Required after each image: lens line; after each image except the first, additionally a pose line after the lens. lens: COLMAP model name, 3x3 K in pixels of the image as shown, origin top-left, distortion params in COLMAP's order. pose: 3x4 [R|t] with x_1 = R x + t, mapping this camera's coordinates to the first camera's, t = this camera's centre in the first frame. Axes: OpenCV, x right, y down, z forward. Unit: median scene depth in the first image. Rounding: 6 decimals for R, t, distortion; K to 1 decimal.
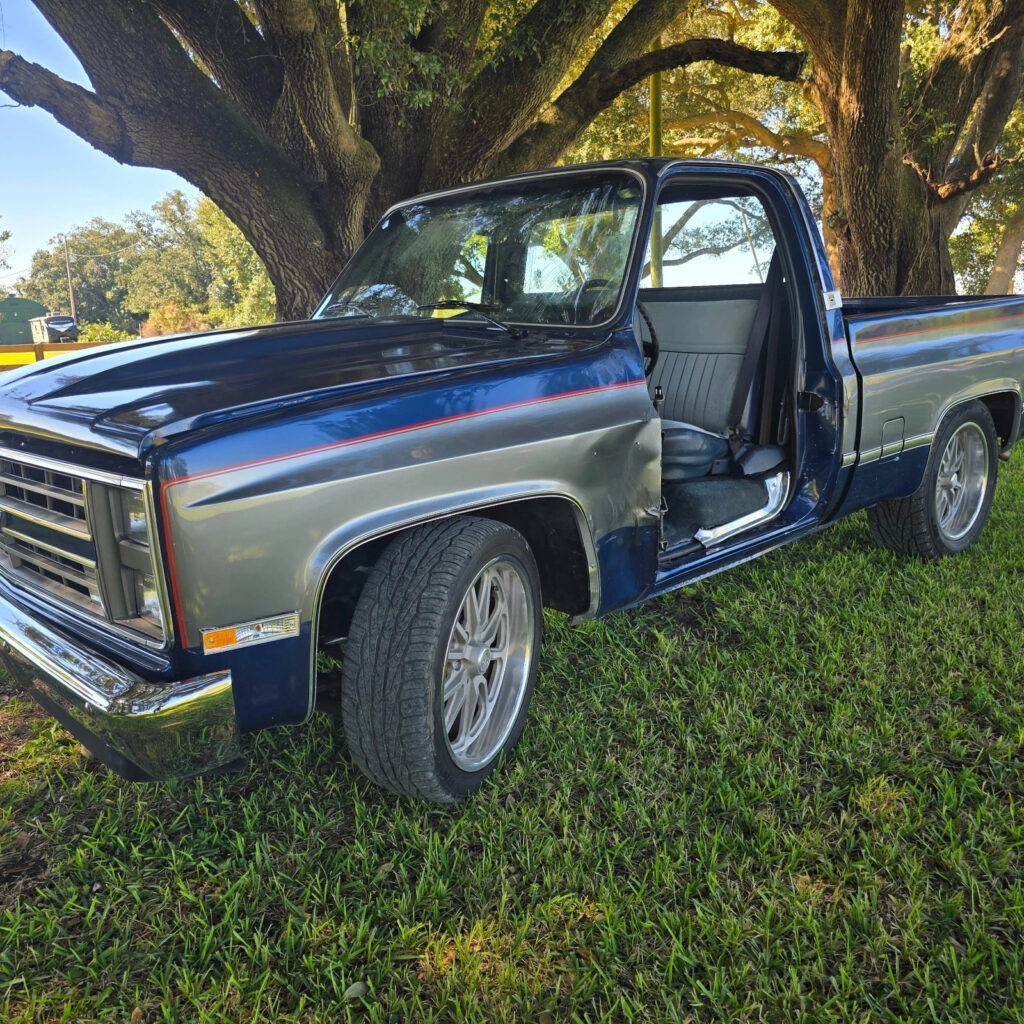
lens RADIAL K [[937.0, 0, 512.4], [0, 937.0, 493.7], [0, 0, 1]] dist [0.074109, -0.058680]
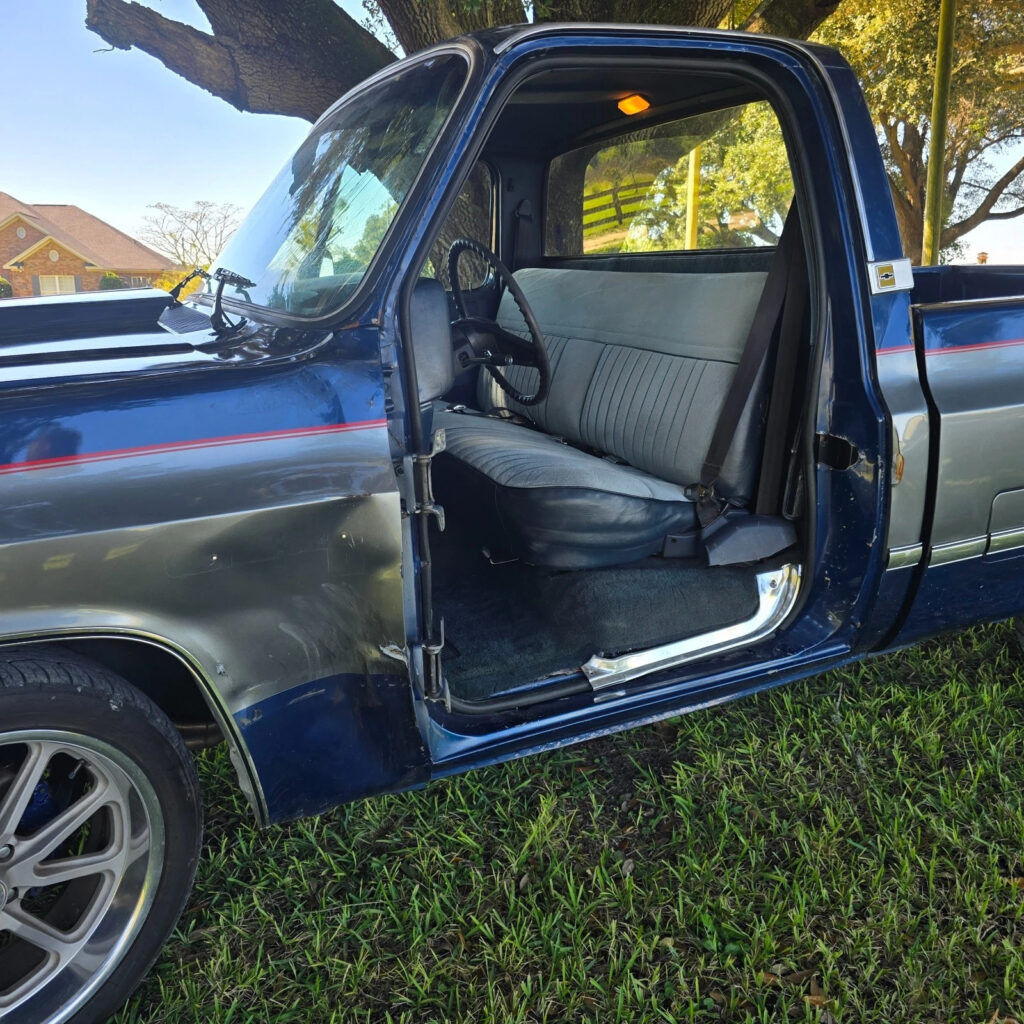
lens RADIAL K [[937.0, 0, 512.4], [0, 937.0, 493.7], [0, 0, 1]] dist [0.074109, -0.058680]
pose [[0.949678, 0.083793, -0.301811, 0.300989], [-0.071275, 0.996086, 0.052273, -0.087555], [0.305010, -0.028131, 0.951934, 0.384169]]
